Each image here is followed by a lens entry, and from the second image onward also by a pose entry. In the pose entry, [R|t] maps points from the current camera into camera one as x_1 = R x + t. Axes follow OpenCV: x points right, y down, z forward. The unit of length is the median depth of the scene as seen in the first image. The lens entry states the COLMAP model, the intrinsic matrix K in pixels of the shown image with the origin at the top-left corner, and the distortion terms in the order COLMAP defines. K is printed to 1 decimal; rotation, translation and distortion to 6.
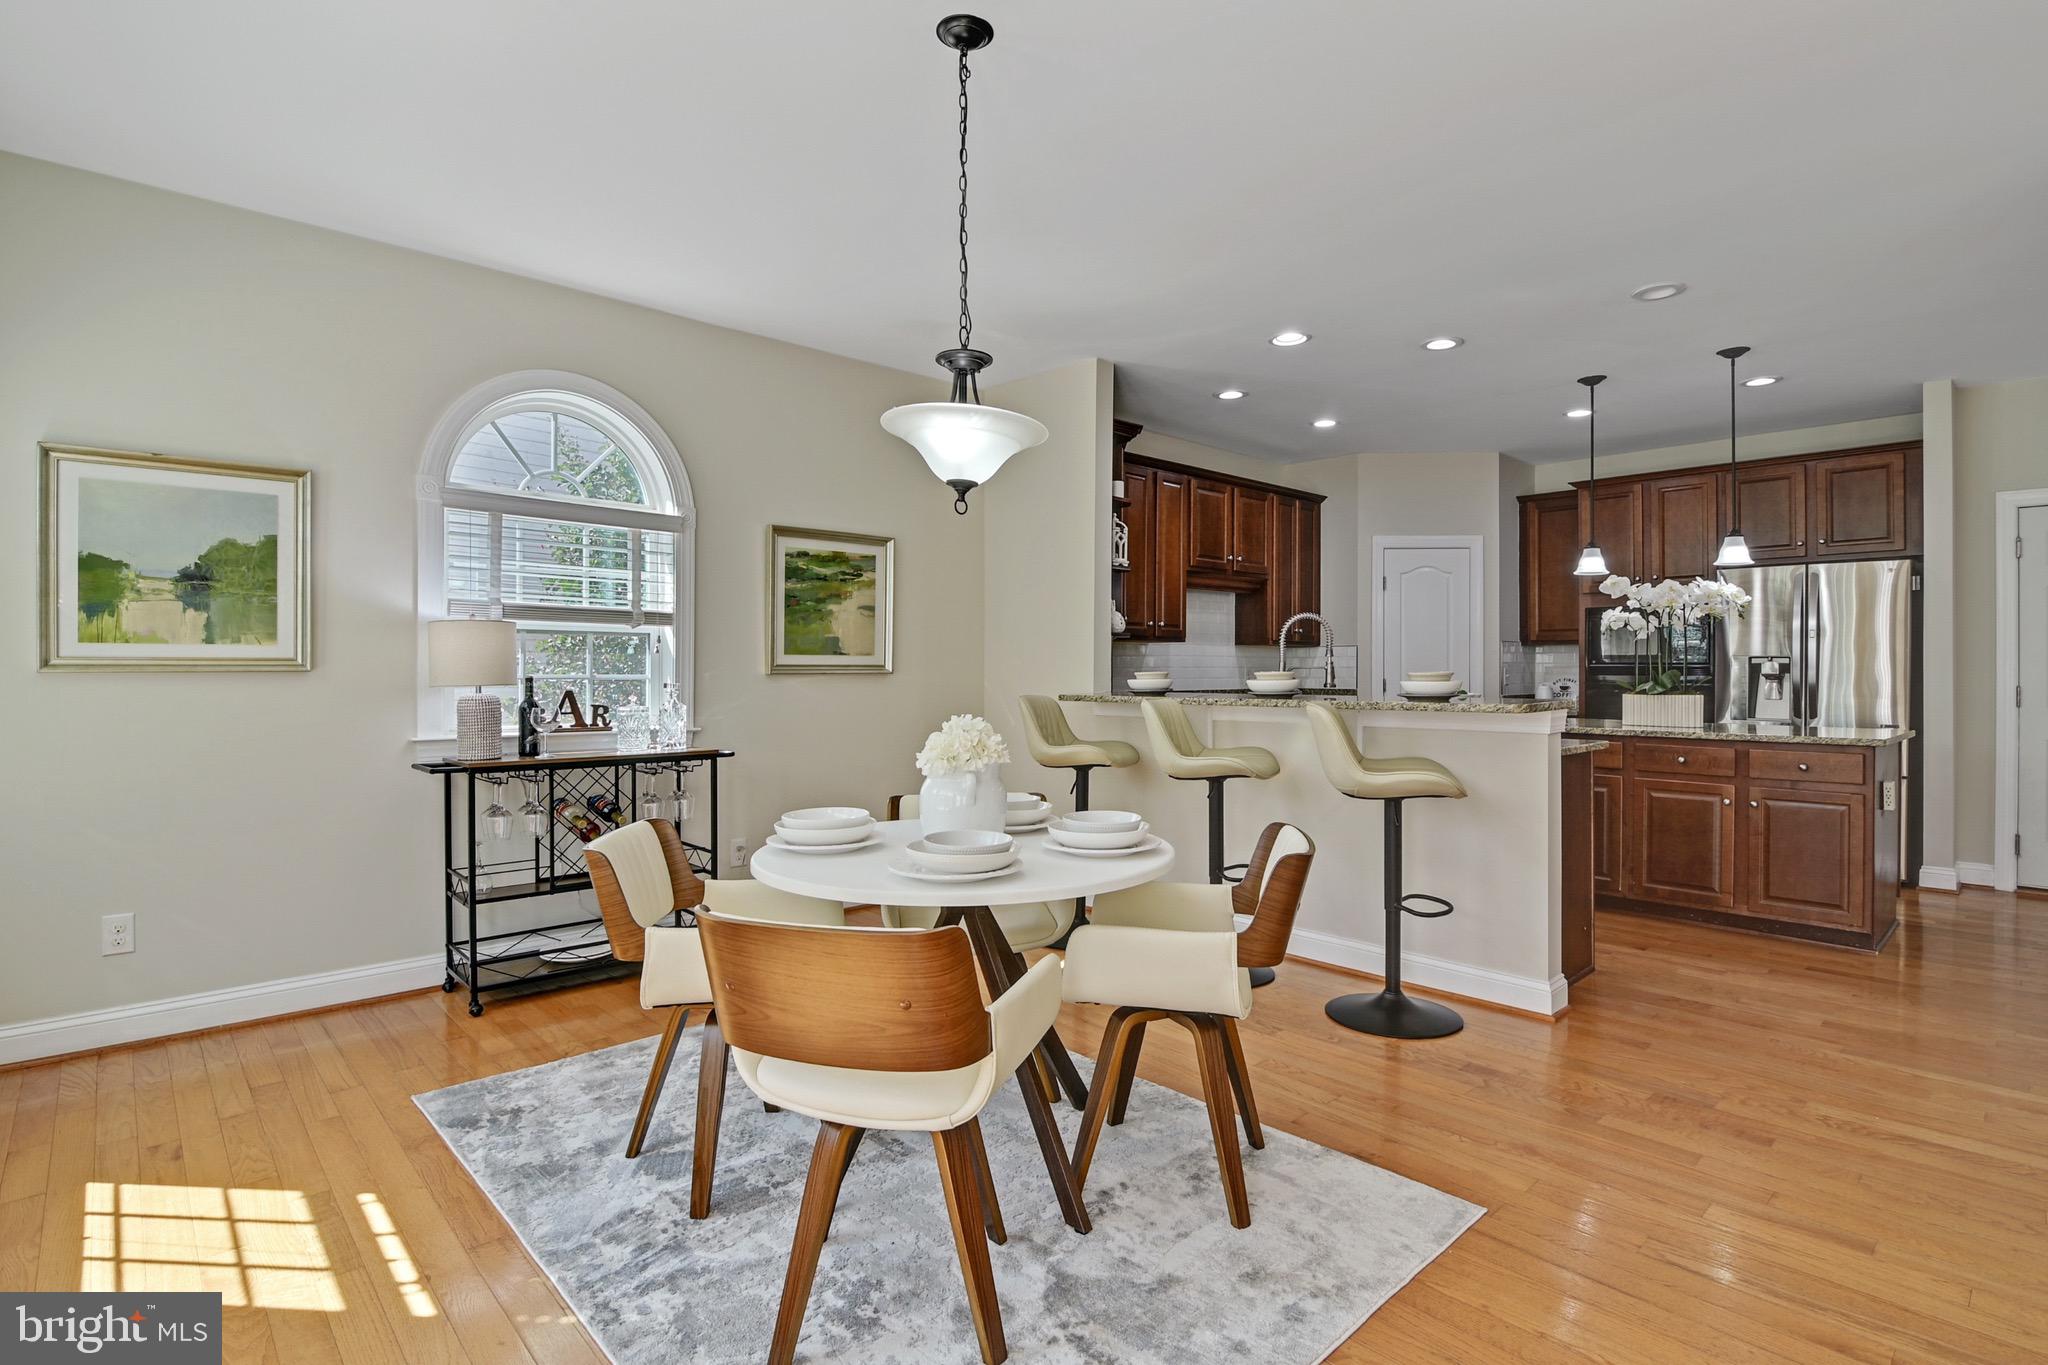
lens RADIAL K [[1002.9, 0, 1028.3], [0, 1002.9, 670.9], [0, 0, 1]] dist [-0.001912, -0.012634]
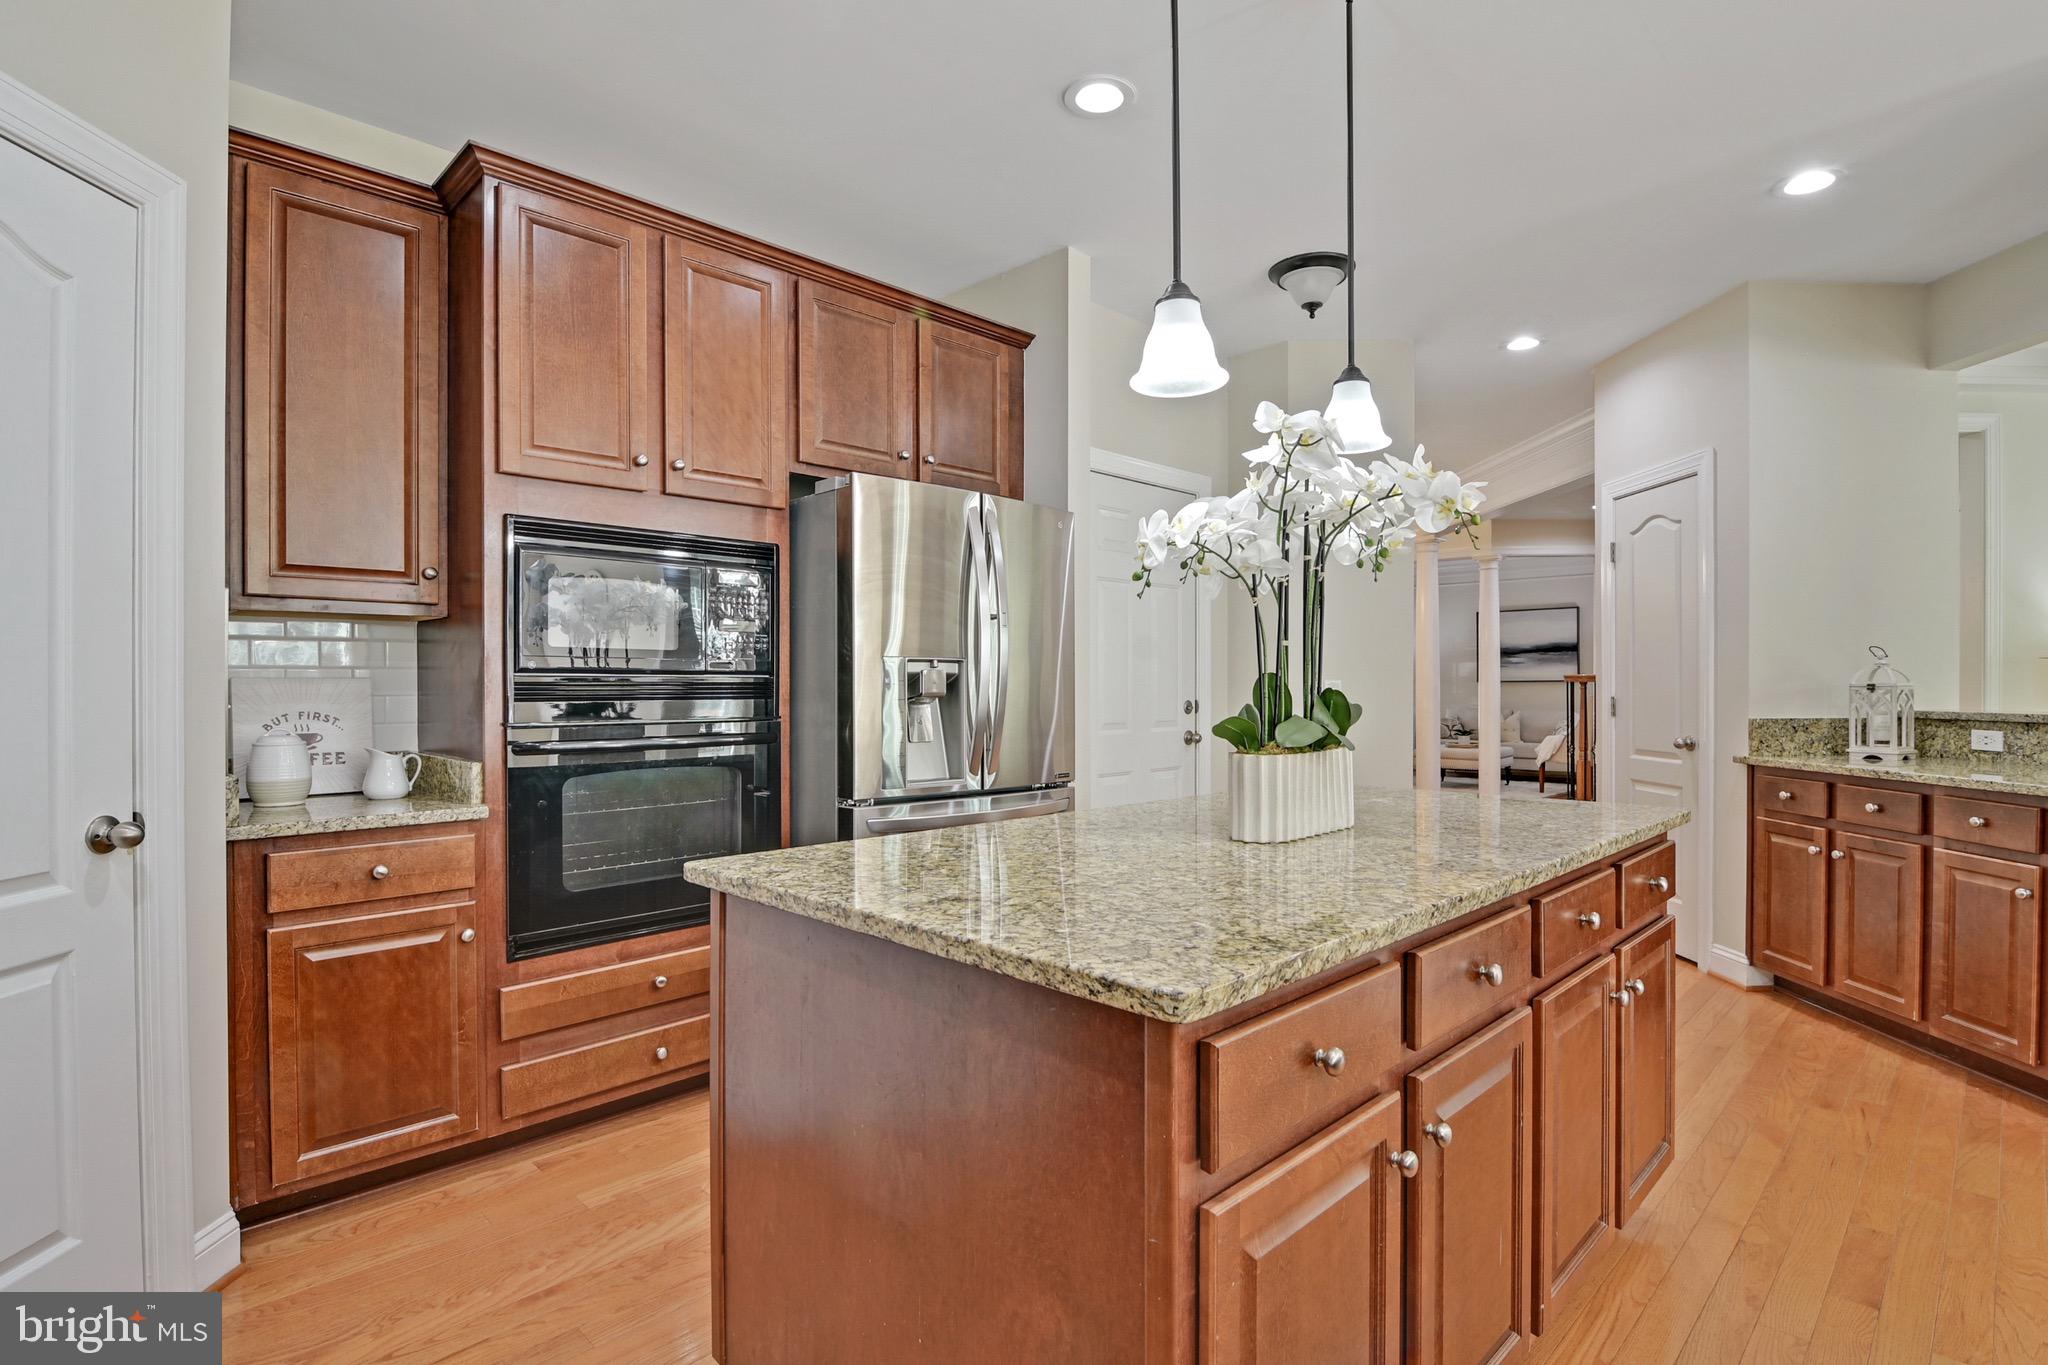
lens RADIAL K [[999.5, 0, 1039.4], [0, 999.5, 675.8], [0, 0, 1]] dist [-0.000707, -0.009392]
pose [[-0.040634, 0.007848, 0.999143, 0.278169], [0.003954, 0.999963, -0.007694, -0.002421], [-0.999166, 0.003638, -0.040663, 1.182387]]
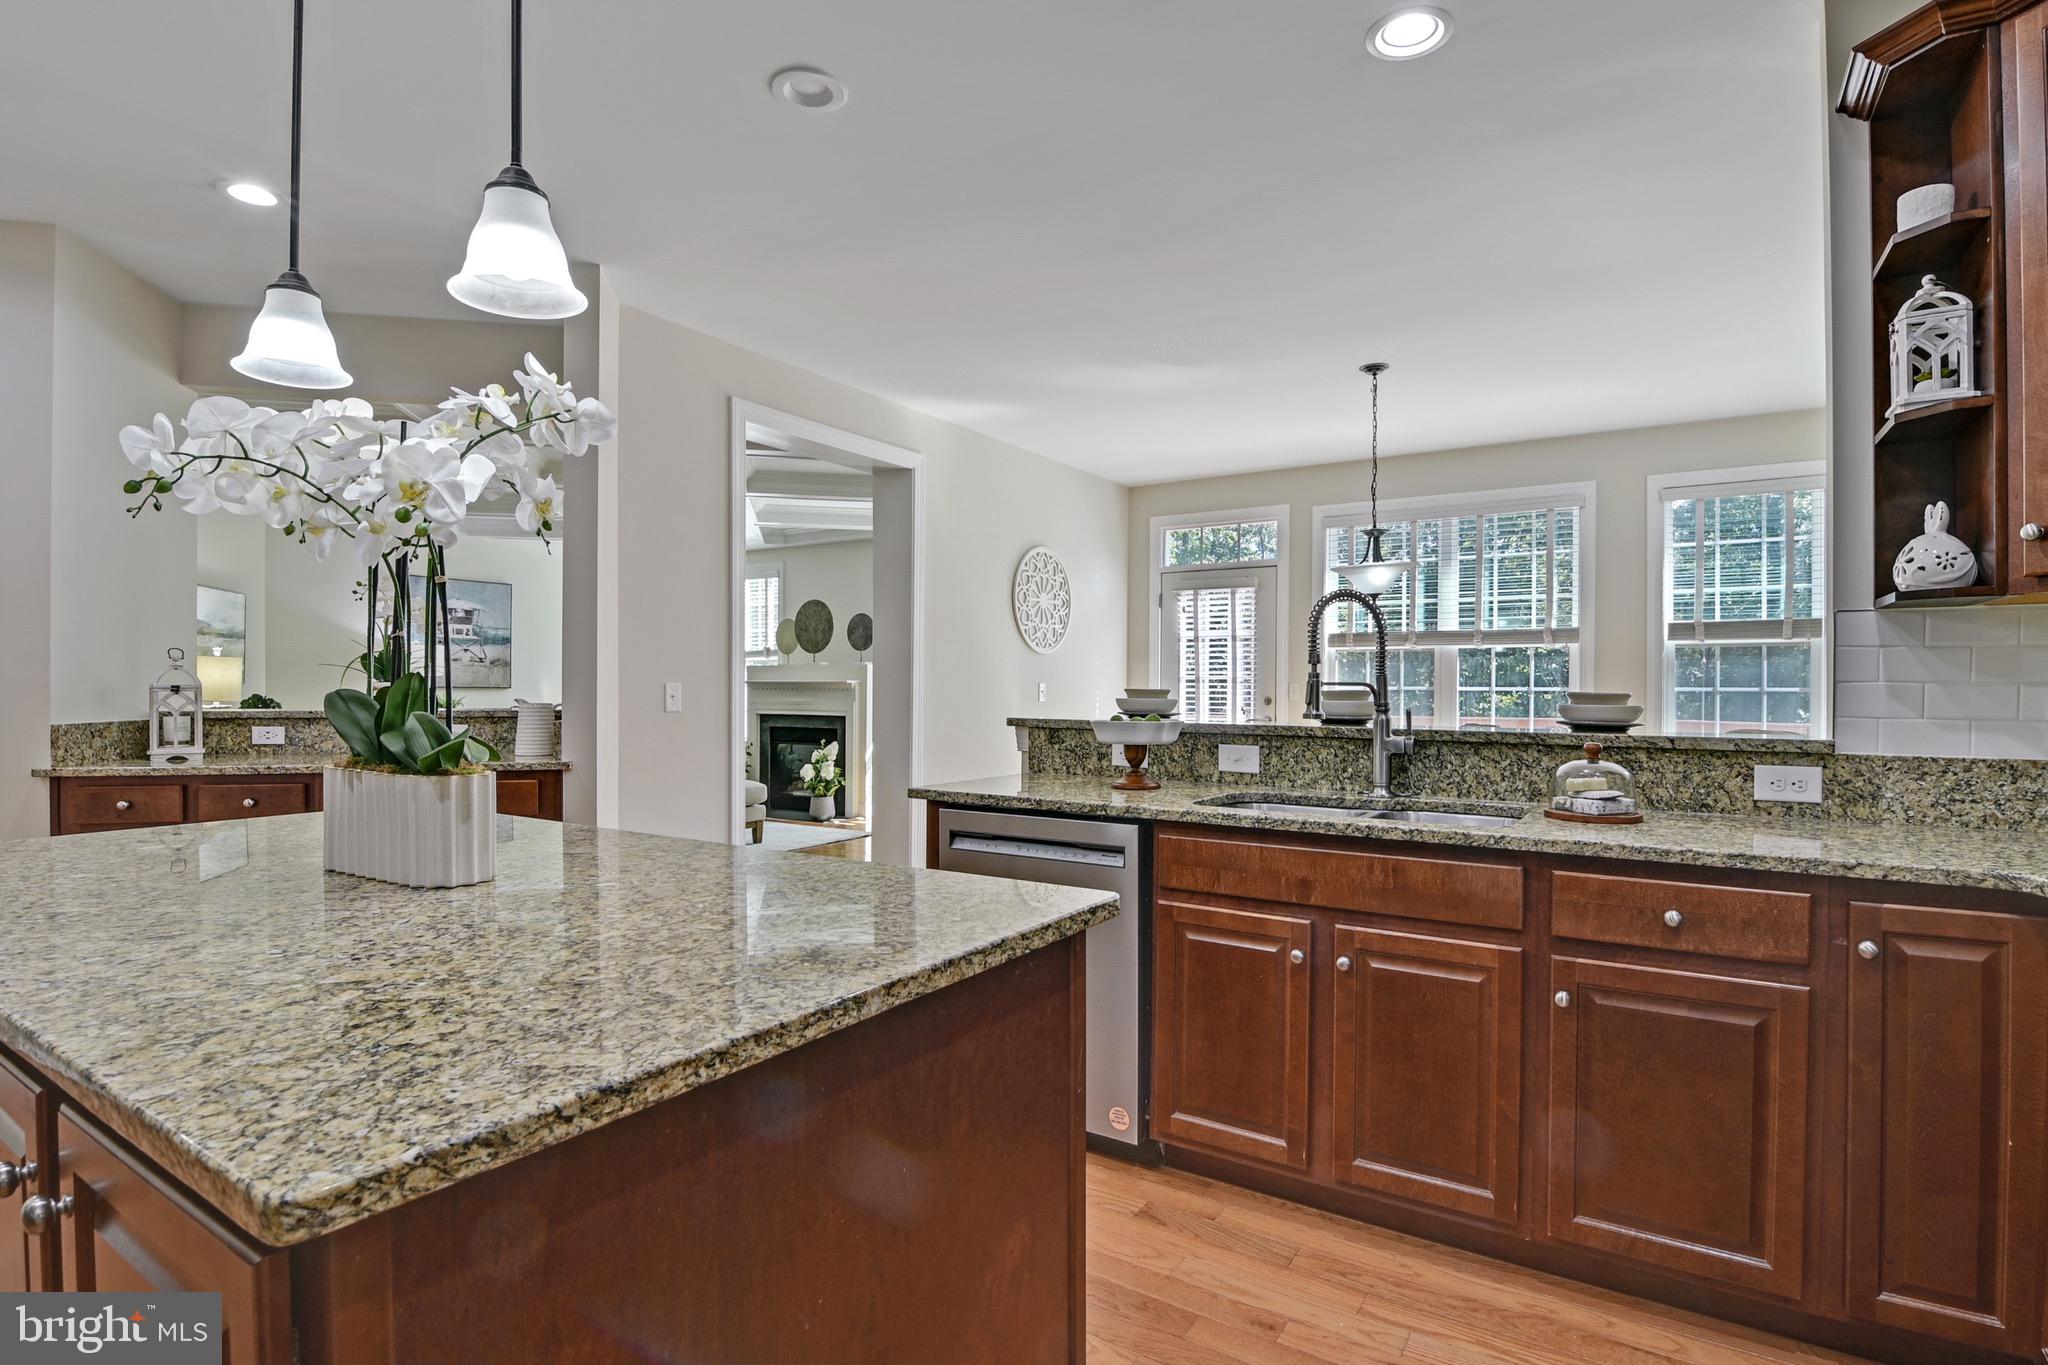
lens RADIAL K [[1014.1, 0, 1032.4], [0, 1014.1, 684.8], [0, 0, 1]] dist [-0.021300, 0.000703]
pose [[-0.970535, -0.001886, -0.240953, 0.557380], [-0.002378, 0.999996, 0.001752, -0.003454], [0.240949, 0.002273, -0.970535, 1.431759]]
